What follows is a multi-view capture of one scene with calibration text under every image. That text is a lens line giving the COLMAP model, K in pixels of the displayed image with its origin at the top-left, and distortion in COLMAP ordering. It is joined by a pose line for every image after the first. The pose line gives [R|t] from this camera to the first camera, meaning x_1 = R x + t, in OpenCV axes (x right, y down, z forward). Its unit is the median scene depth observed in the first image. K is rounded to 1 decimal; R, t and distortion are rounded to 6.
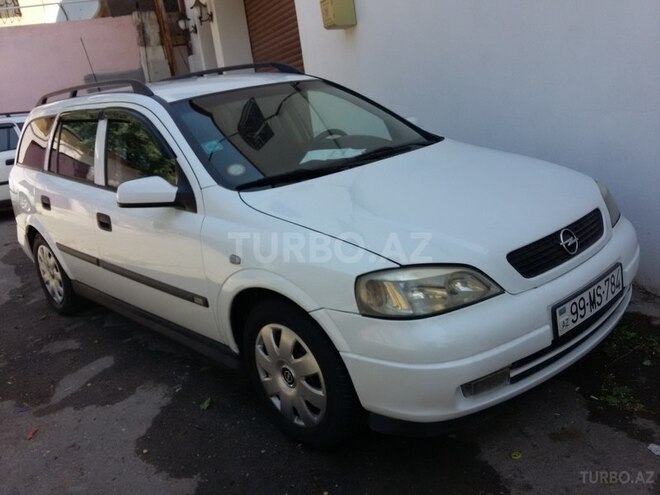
lens RADIAL K [[624.2, 0, 330.0], [0, 624.2, 247.5], [0, 0, 1]] dist [0.101080, -0.231531]
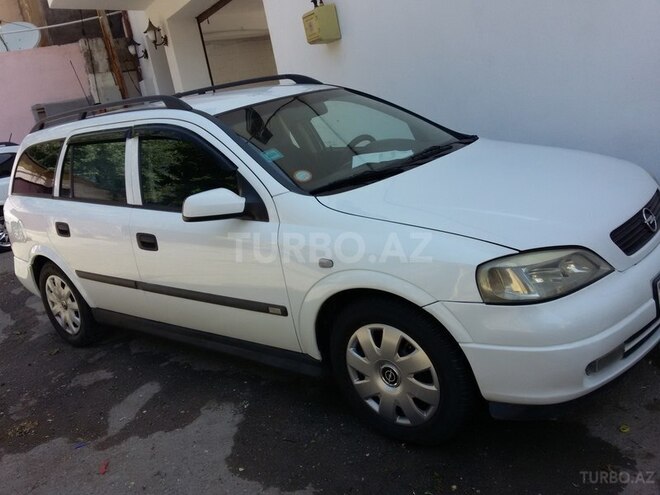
lens RADIAL K [[617.5, 0, 330.0], [0, 617.5, 247.5], [0, 0, 1]] dist [0.102844, -0.228257]
pose [[0.990809, -0.074463, 0.112930, -0.209961], [0.077936, 0.996602, -0.026645, 0.017525], [-0.110562, 0.035202, 0.993246, 0.020899]]
